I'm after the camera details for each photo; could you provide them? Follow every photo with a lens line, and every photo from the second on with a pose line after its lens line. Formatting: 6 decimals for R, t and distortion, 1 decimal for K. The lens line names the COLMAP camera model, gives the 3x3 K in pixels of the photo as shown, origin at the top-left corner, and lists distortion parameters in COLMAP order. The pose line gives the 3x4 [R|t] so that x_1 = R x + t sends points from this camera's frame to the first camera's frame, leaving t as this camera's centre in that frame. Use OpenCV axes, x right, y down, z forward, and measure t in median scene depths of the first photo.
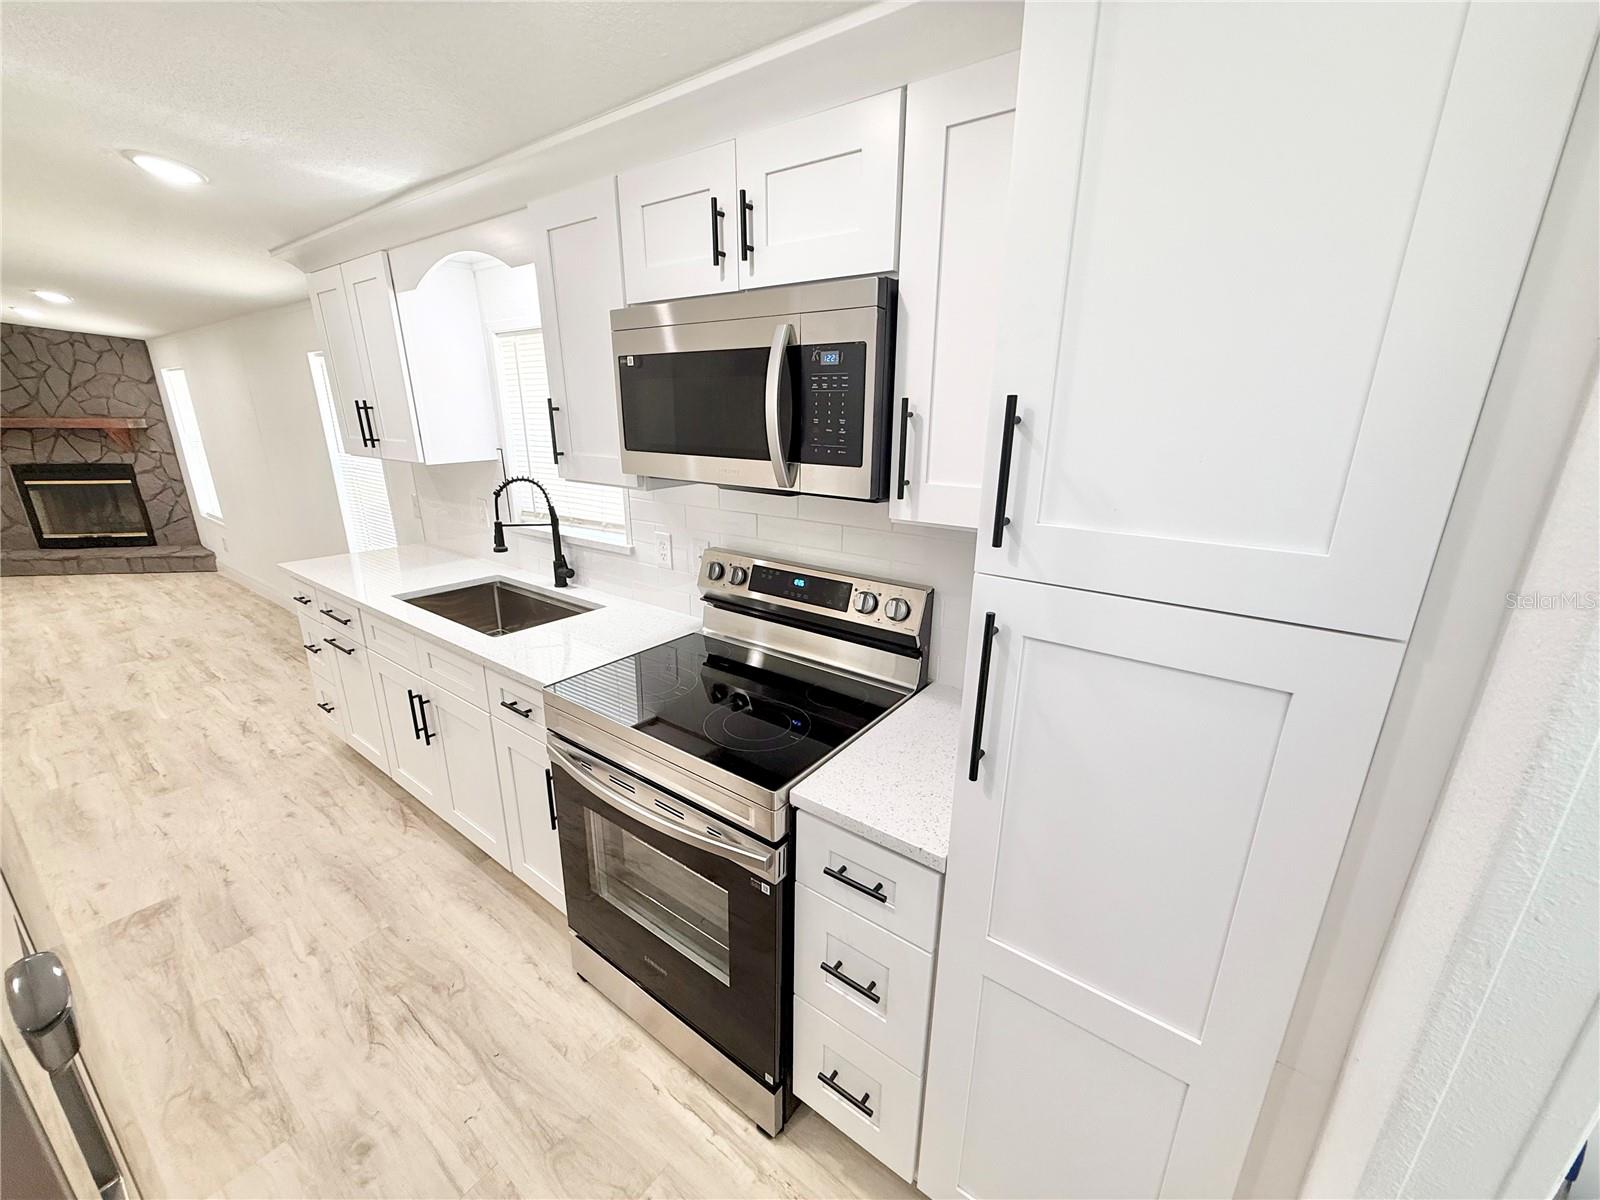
lens RADIAL K [[637.1, 0, 797.1], [0, 637.1, 602.0], [0, 0, 1]] dist [-0.000208, -0.000134]
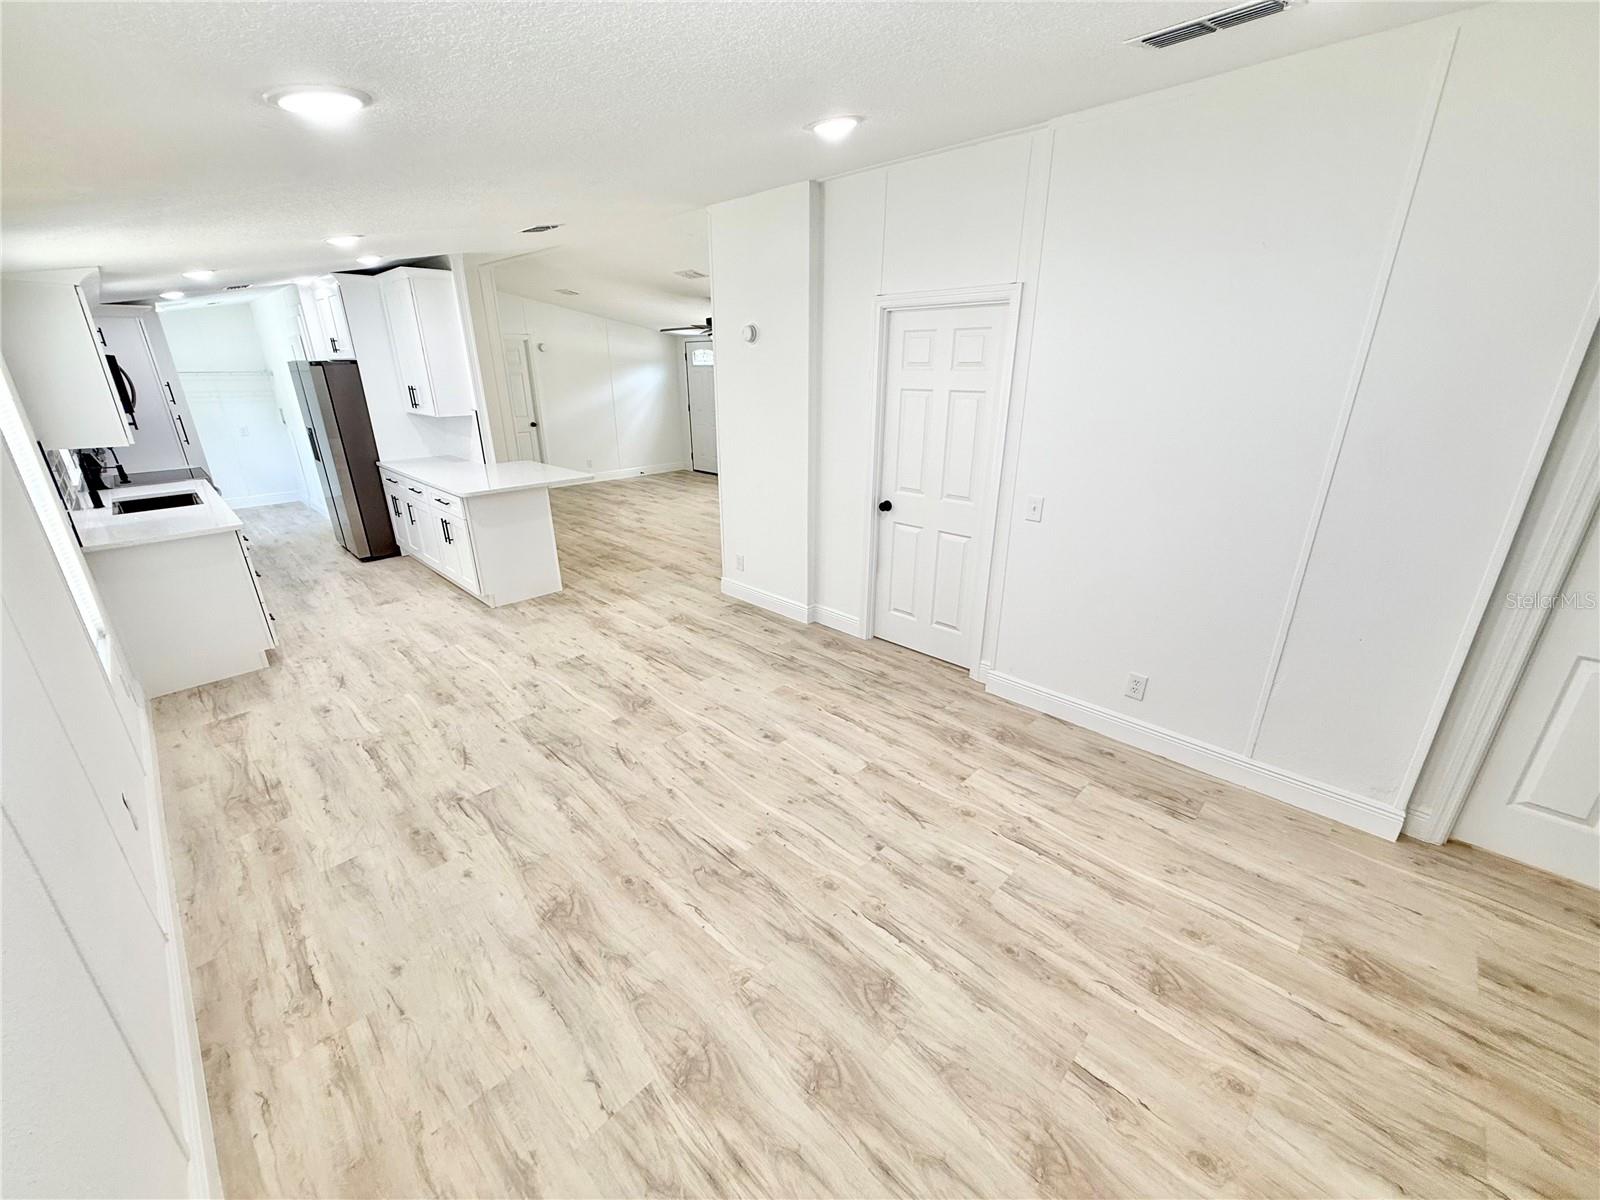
lens RADIAL K [[637.1, 0, 801.0], [0, 637.1, 604.4], [0, 0, 1]] dist [-0.000208, -0.000134]
pose [[-0.991603, -0.049071, 0.119647, -2.416524], [0.035384, 0.786947, 0.616005, -0.787351], [-0.124384, 0.615066, -0.778603, 2.265032]]
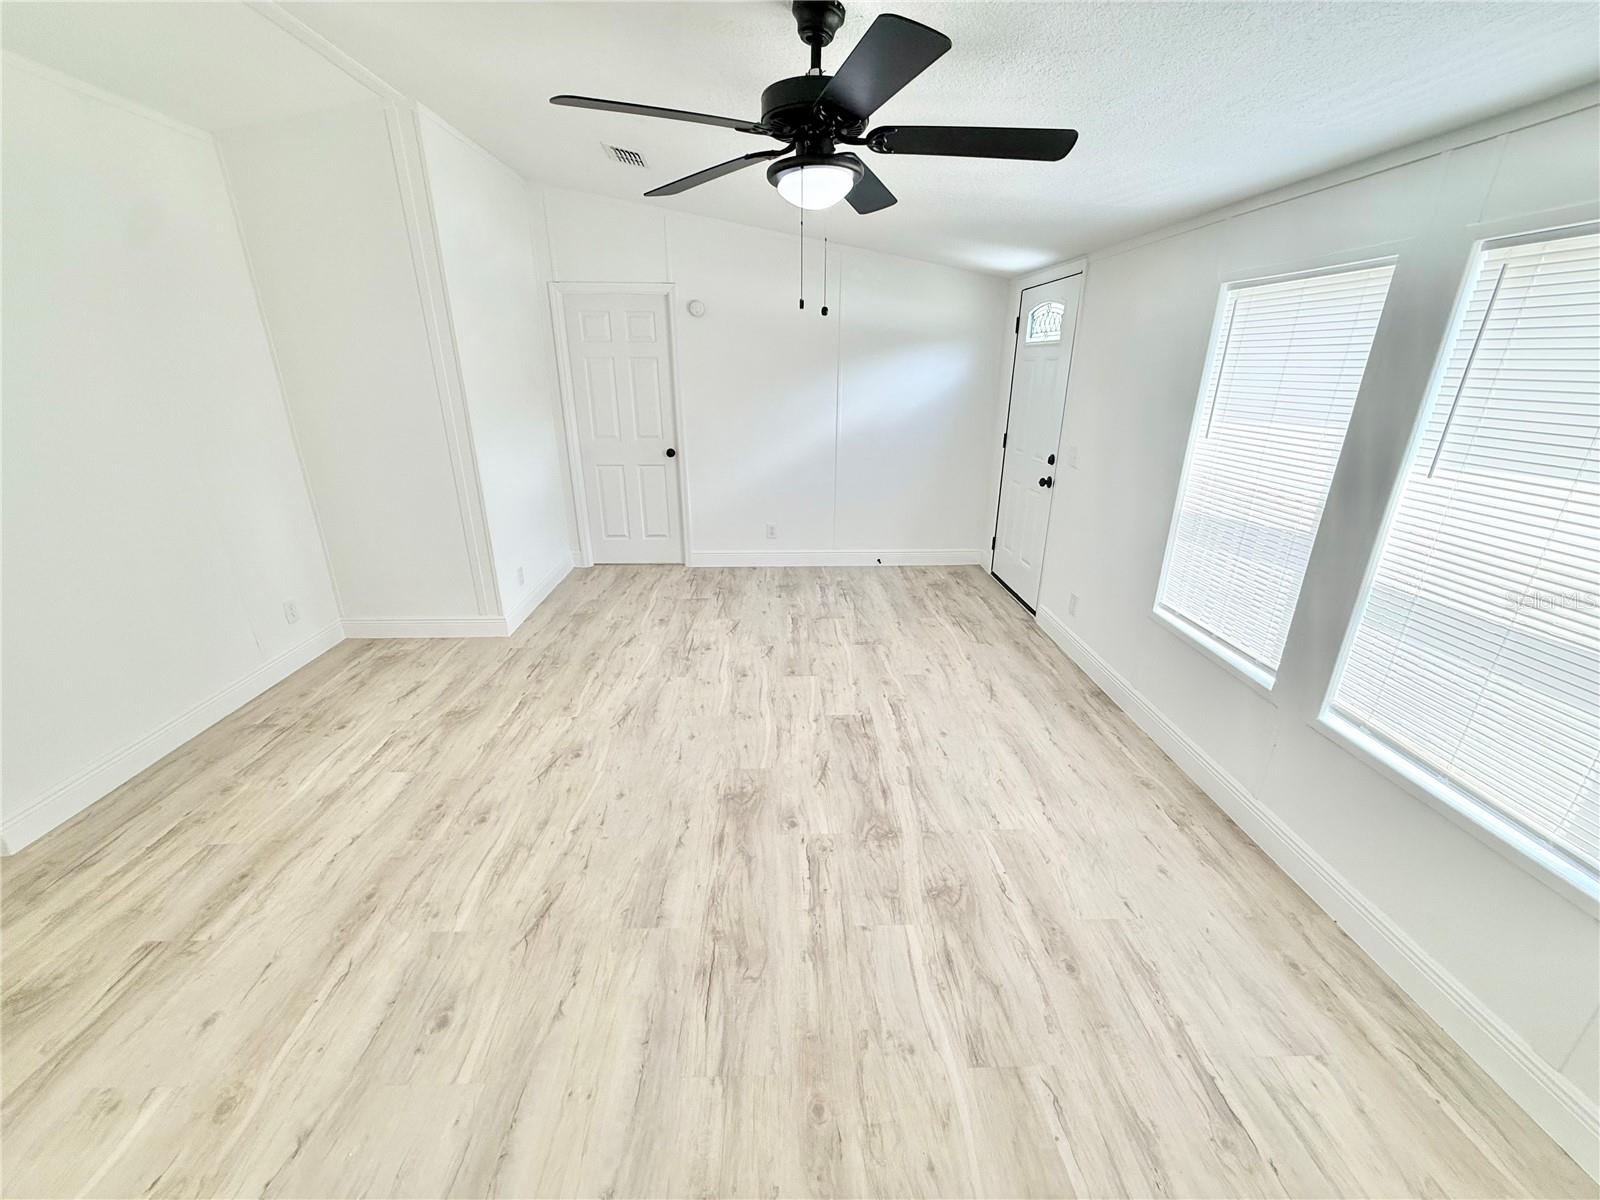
lens RADIAL K [[637.1, 0, 798.4], [0, 637.1, 602.3], [0, 0, 1]] dist [-0.000208, -0.000134]
pose [[-0.625334, -0.279322, 0.728654, -2.240906], [0.226873, 0.828336, 0.512238, 0.057086], [-0.746650, 0.485631, -0.454616, -0.199812]]
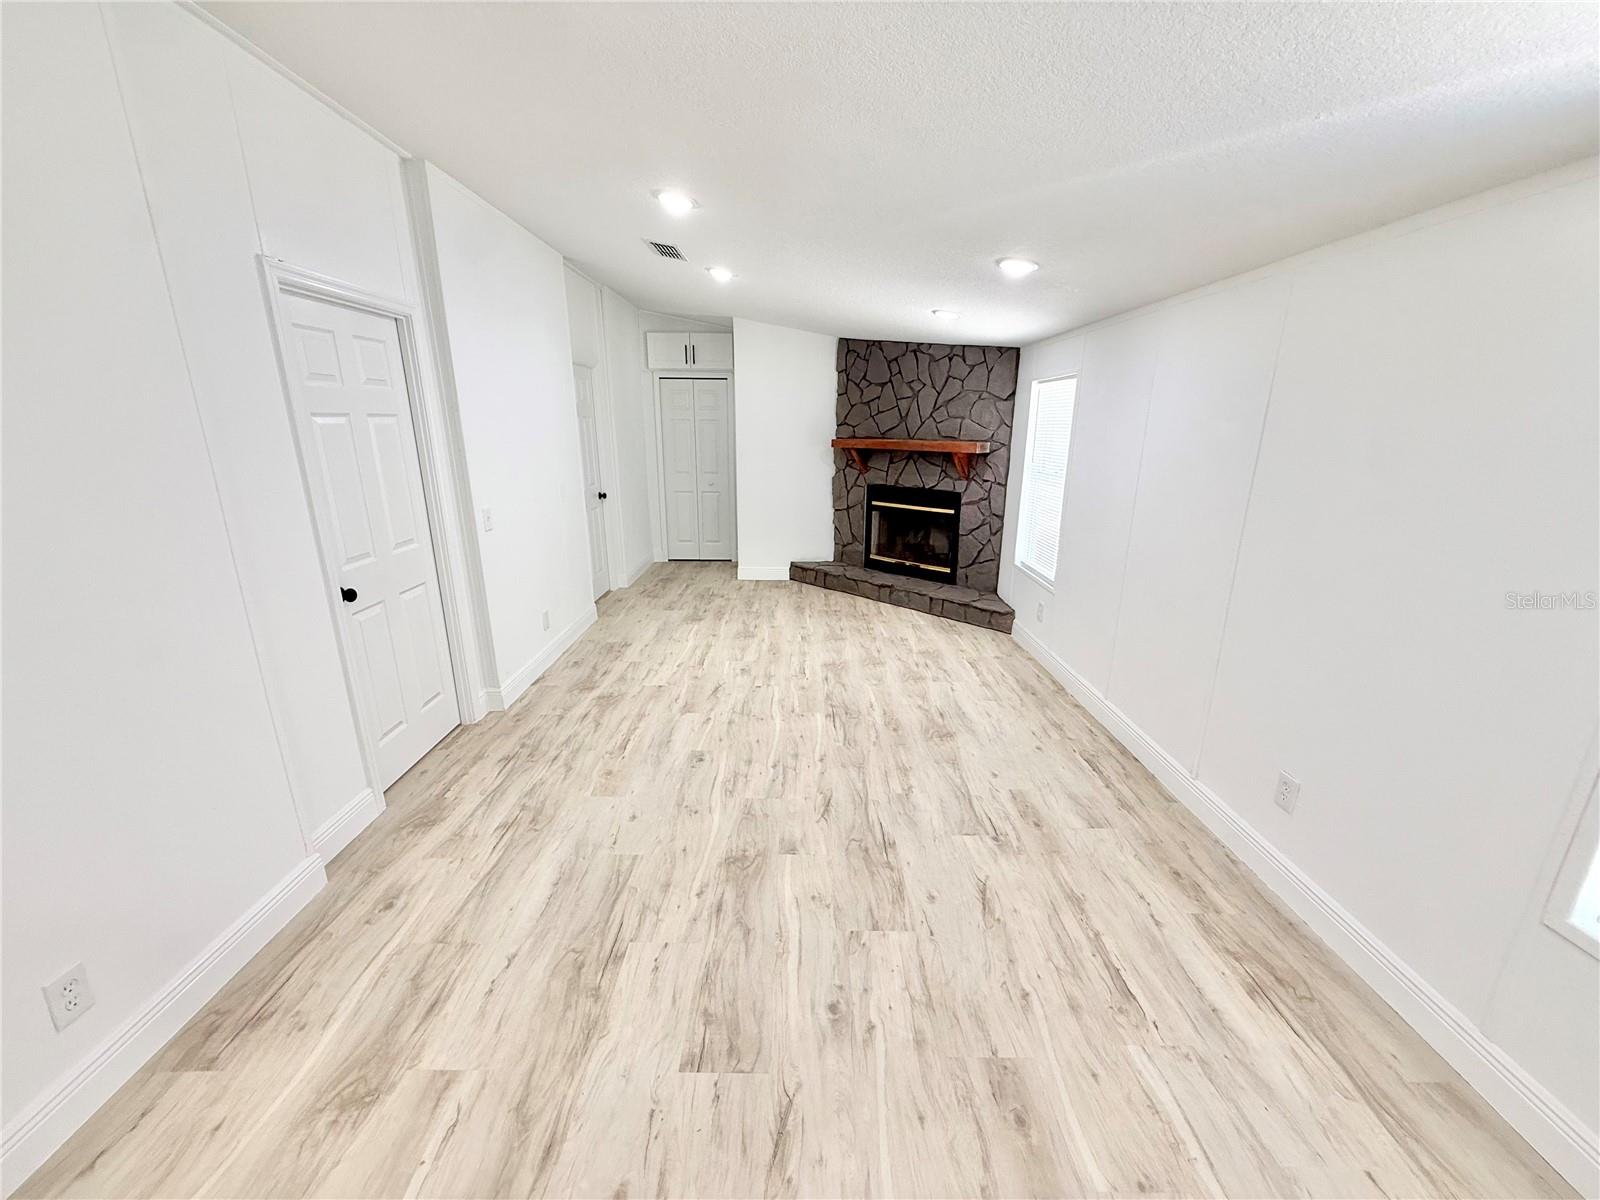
lens RADIAL K [[637.1, 0, 795.9], [0, 637.1, 602.0], [0, 0, 1]] dist [-0.000208, -0.000134]
pose [[0.598520, 0.213731, -0.772071, -1.190648], [-0.237162, 0.967826, 0.084070, -0.229863], [0.765198, 0.132788, 0.629952, 0.741165]]
